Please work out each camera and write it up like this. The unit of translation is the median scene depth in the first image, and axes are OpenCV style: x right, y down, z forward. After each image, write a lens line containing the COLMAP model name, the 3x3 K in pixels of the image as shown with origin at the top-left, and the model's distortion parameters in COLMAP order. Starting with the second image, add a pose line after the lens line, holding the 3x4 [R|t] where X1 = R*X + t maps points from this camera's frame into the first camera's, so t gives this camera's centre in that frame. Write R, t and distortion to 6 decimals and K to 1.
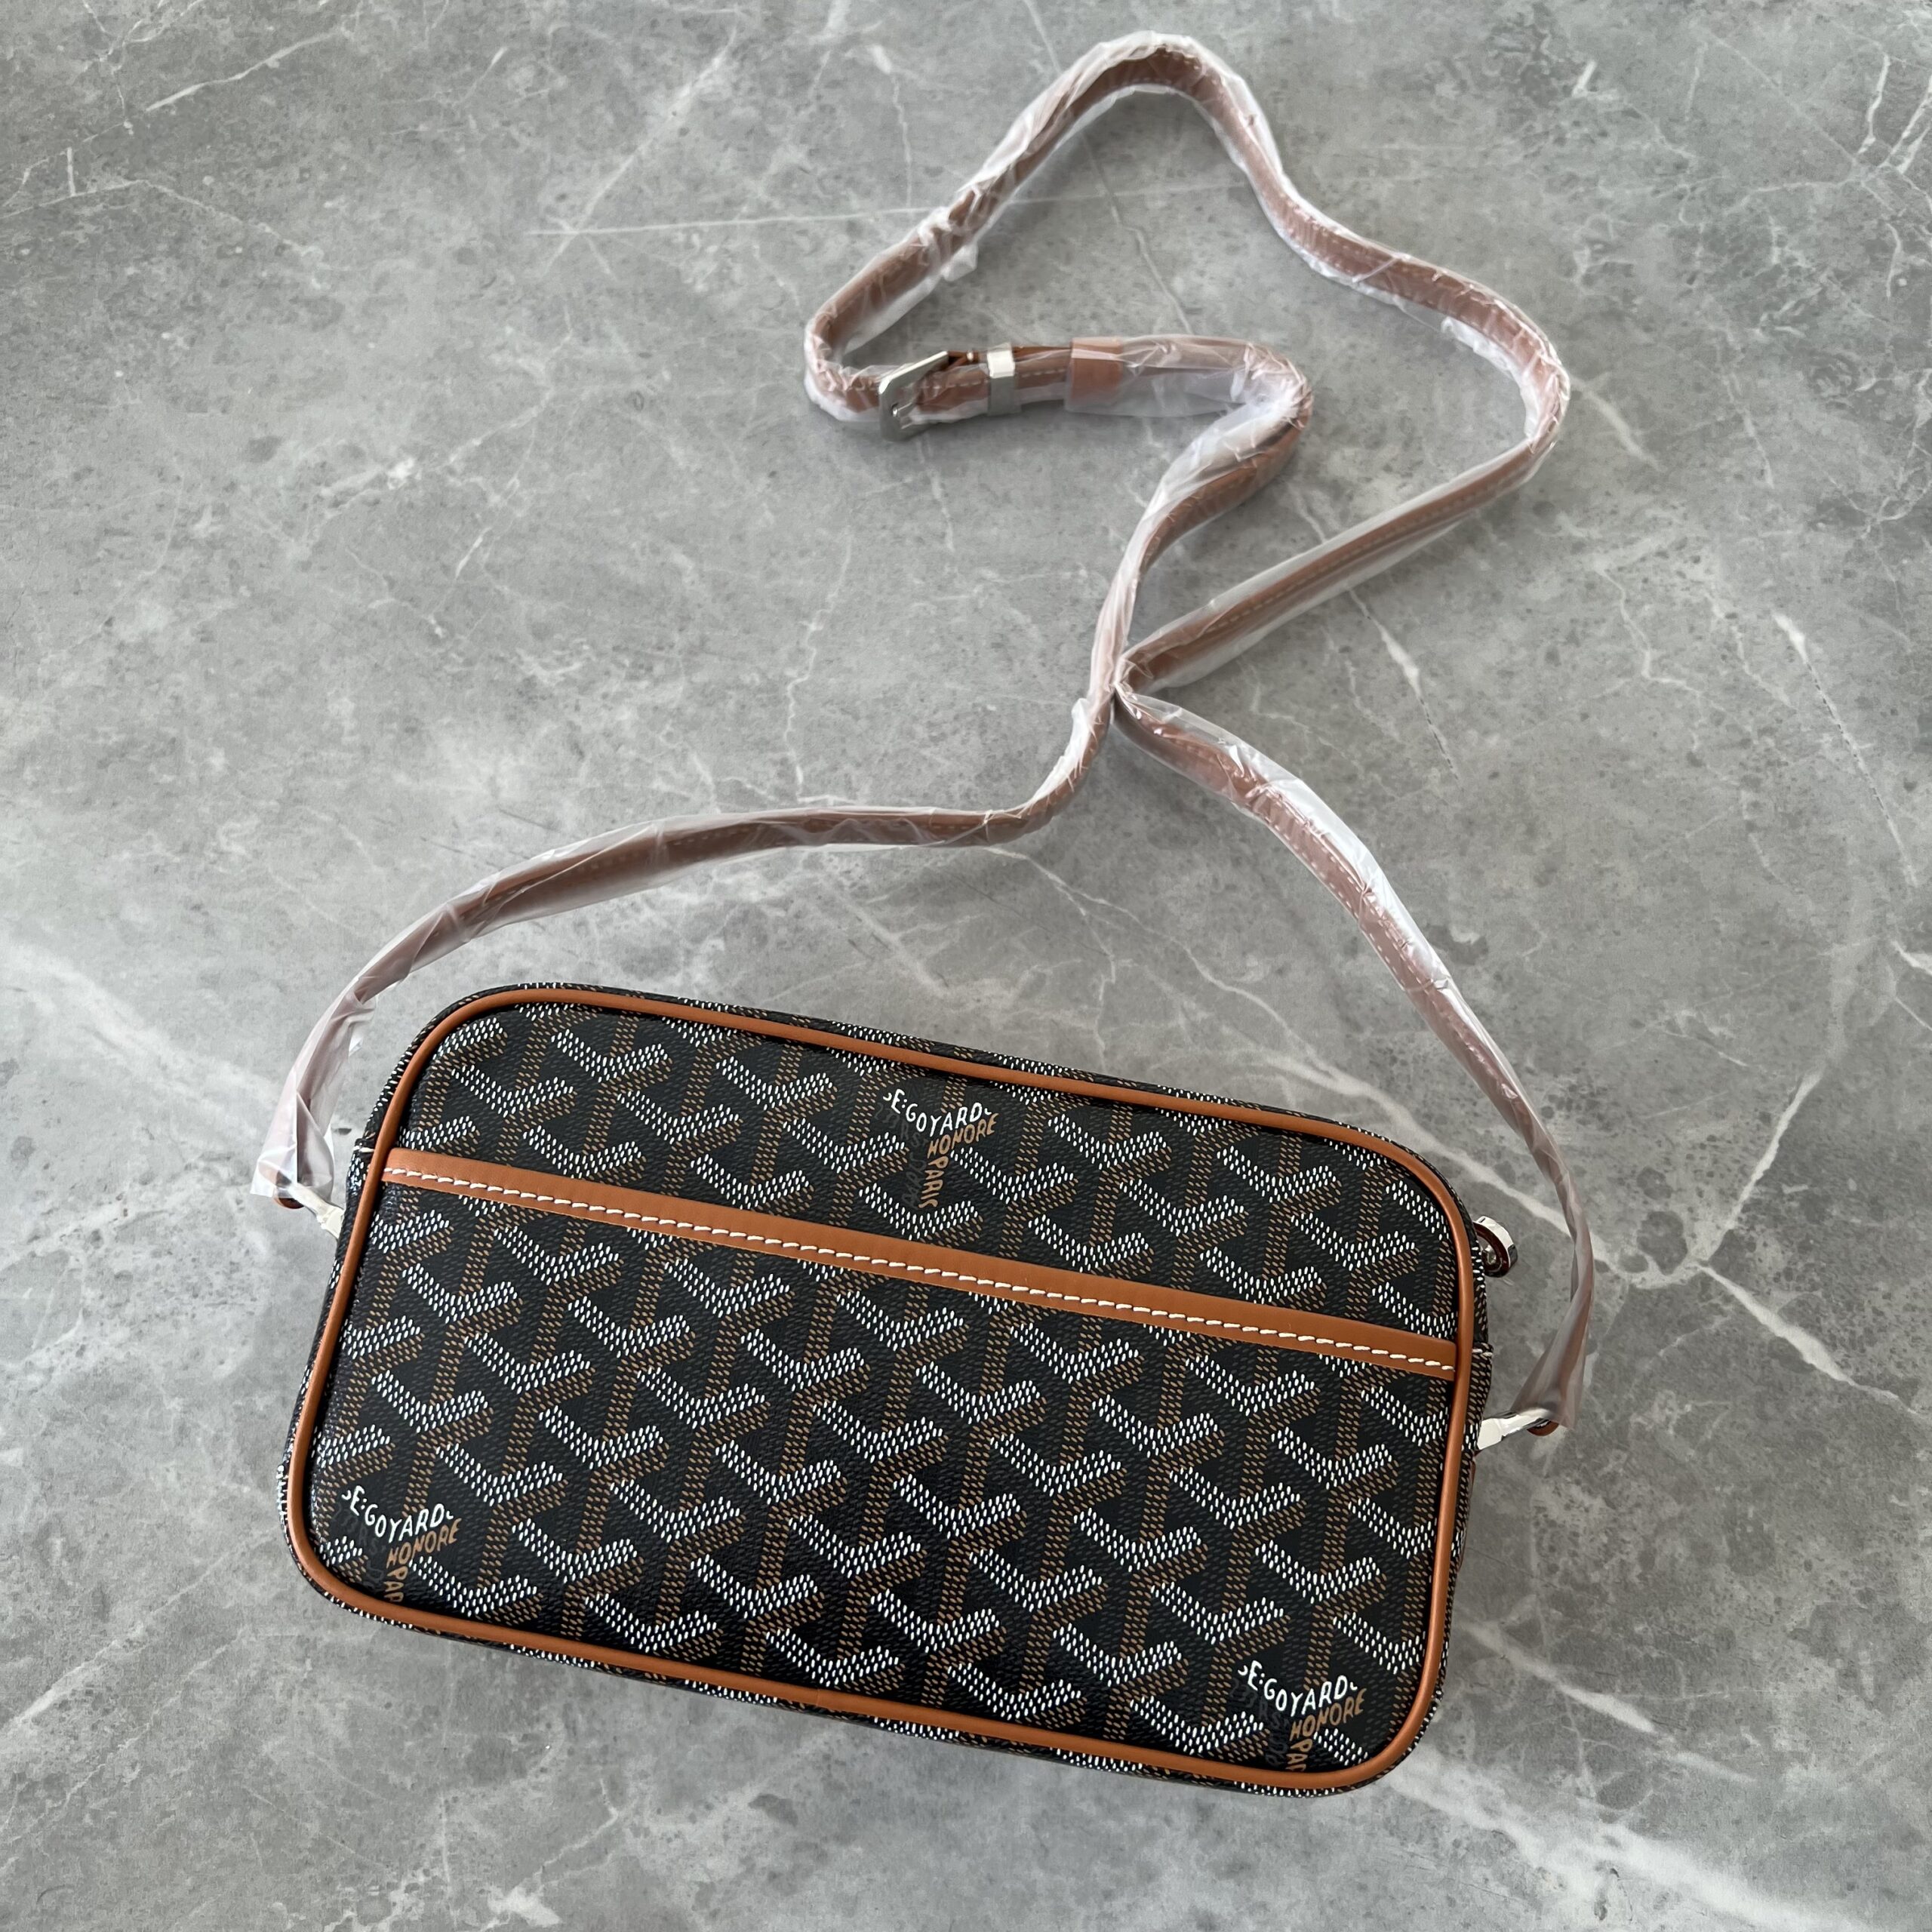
lens RADIAL K [[2010.7, 0, 973.9], [0, 2010.7, 974.0], [0, 0, 1]] dist [-0.007889, 0.000000]
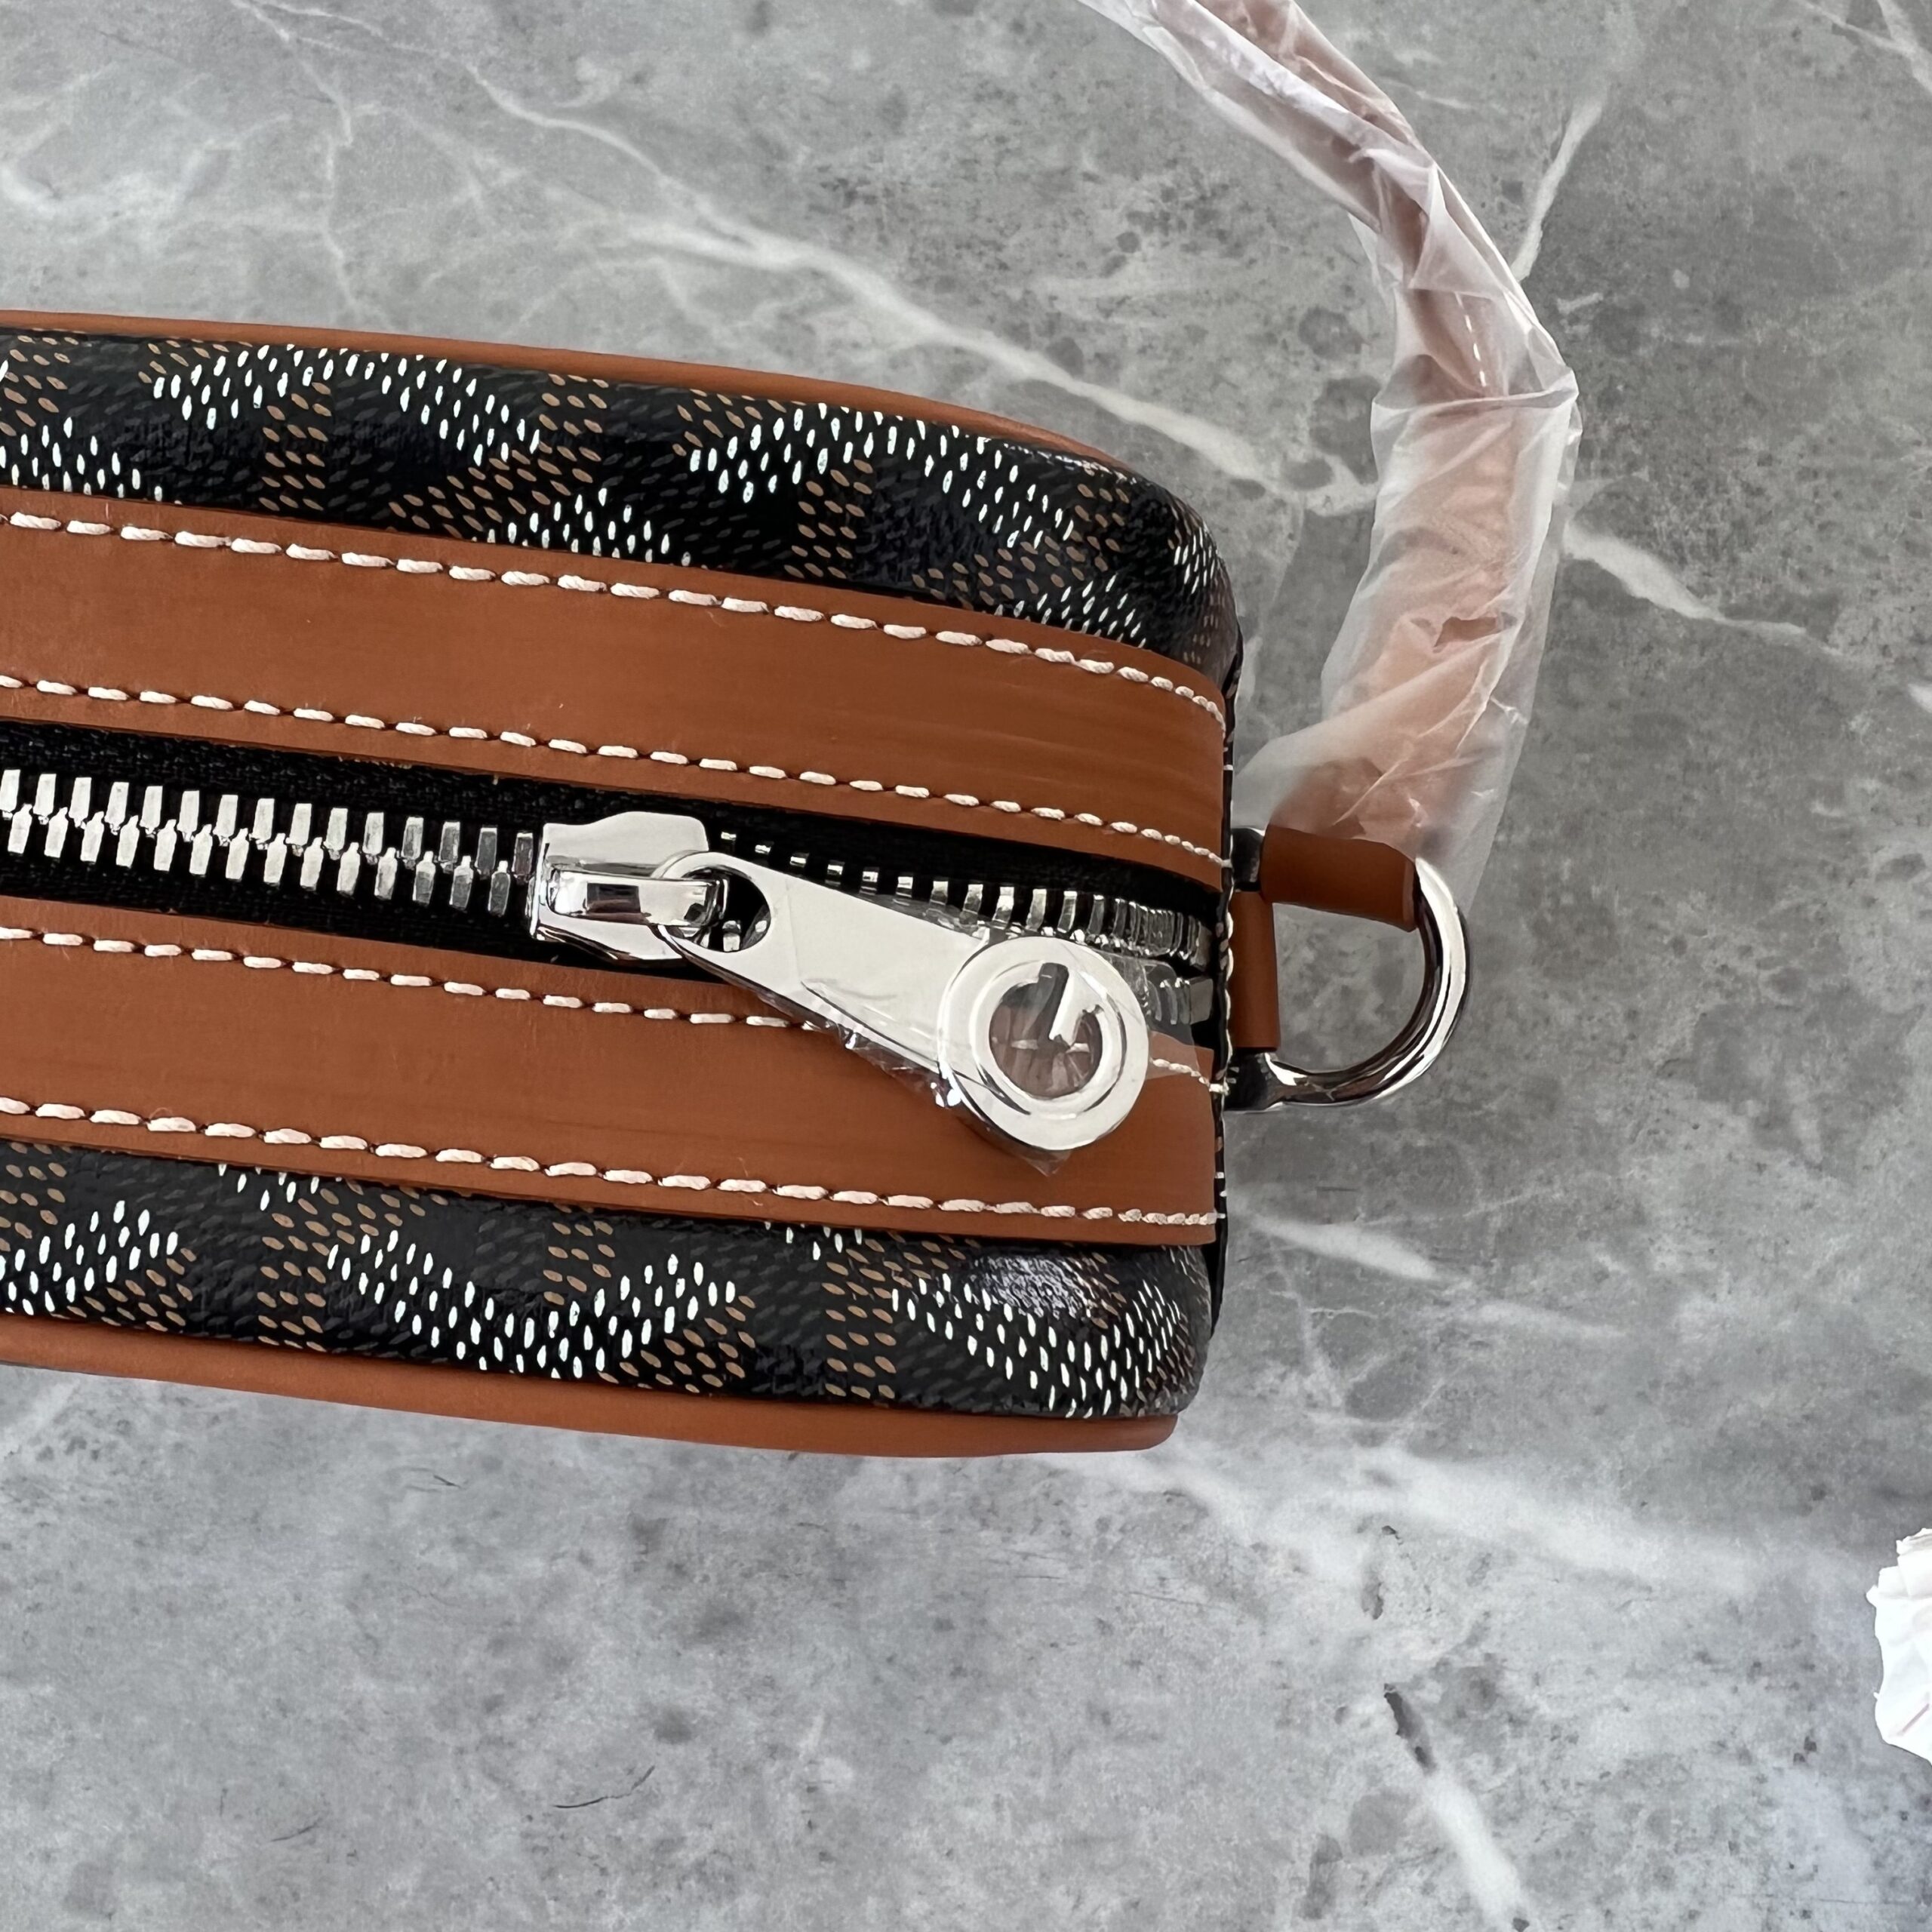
lens RADIAL K [[2010.7, 0, 756.4], [0, 2010.7, 832.9], [0, 0, 1]] dist [-0.007889, 0.000000]
pose [[0.988250, -0.152321, -0.012690, 0.175612], [0.152813, 0.982822, 0.103488, 0.167661], [-0.003292, -0.104211, 0.994550, 0.451672]]
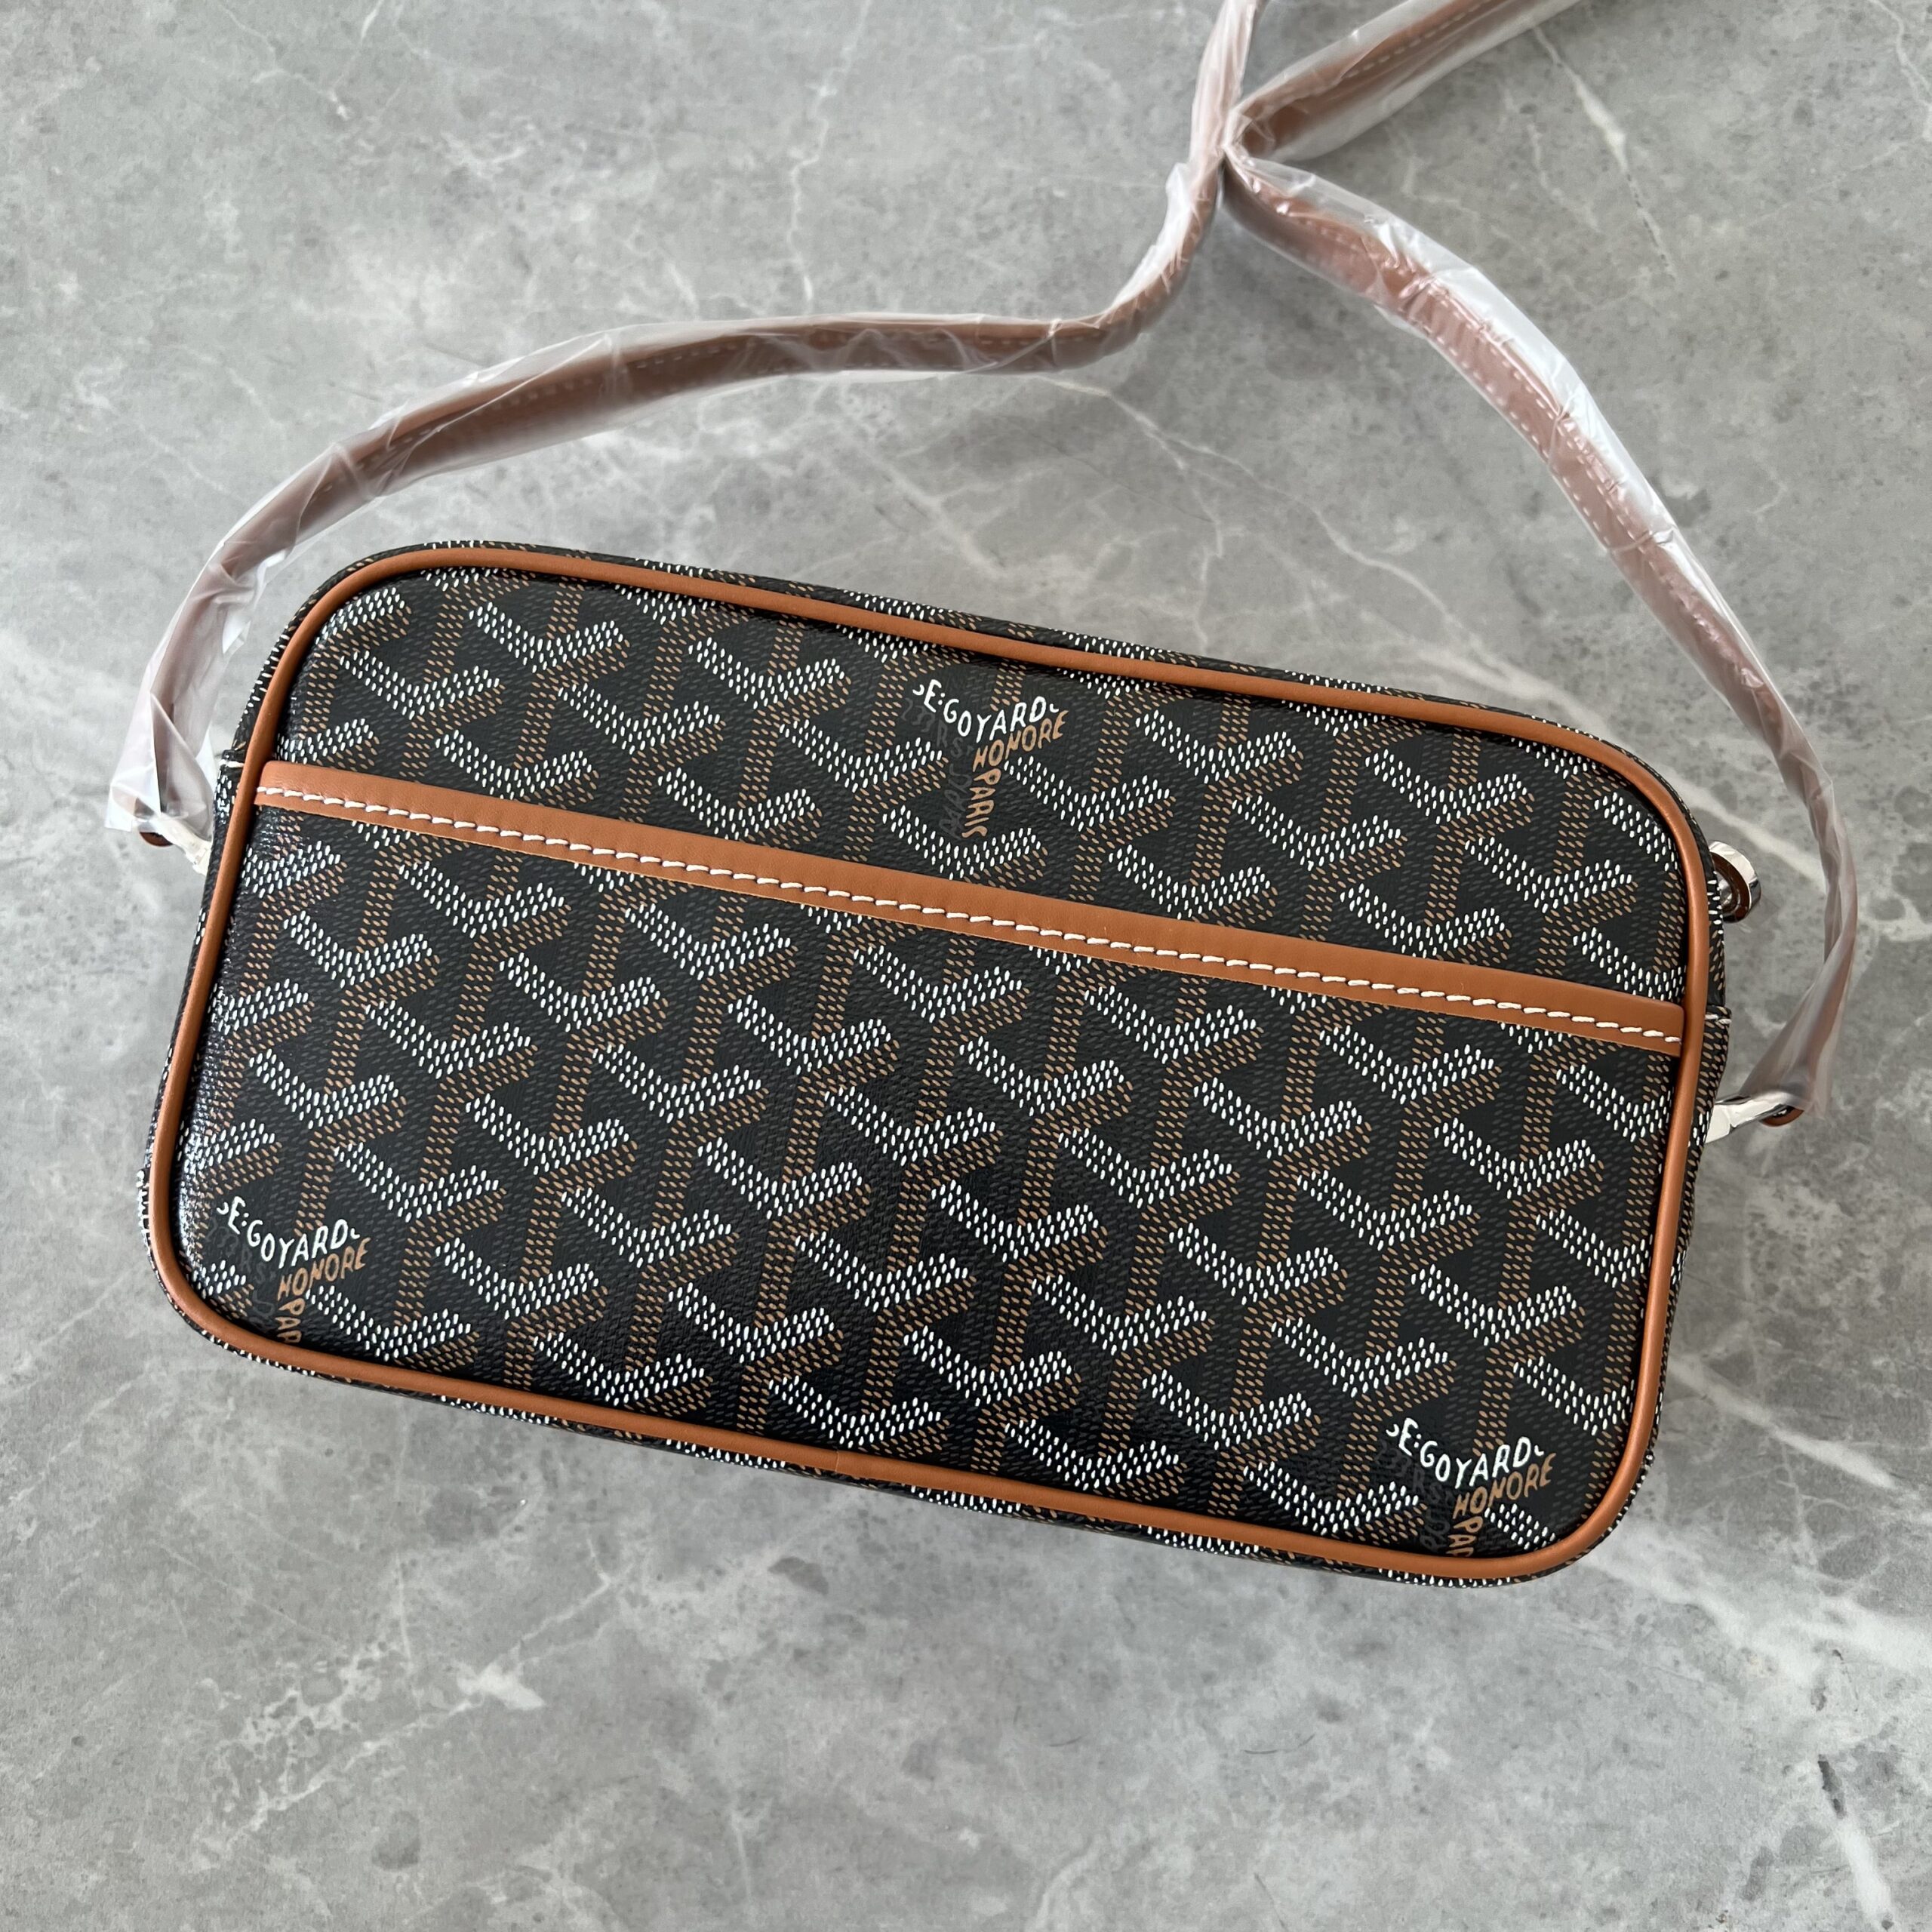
lens RADIAL K [[2010.7, 0, 985.9], [0, 2010.7, 973.6], [0, 0, 1]] dist [-0.007889, 0.000000]
pose [[0.999386, -0.006299, -0.034467, 0.006082], [0.011523, 0.988076, 0.153536, 0.047162], [0.033088, -0.153839, 0.987542, 0.224116]]
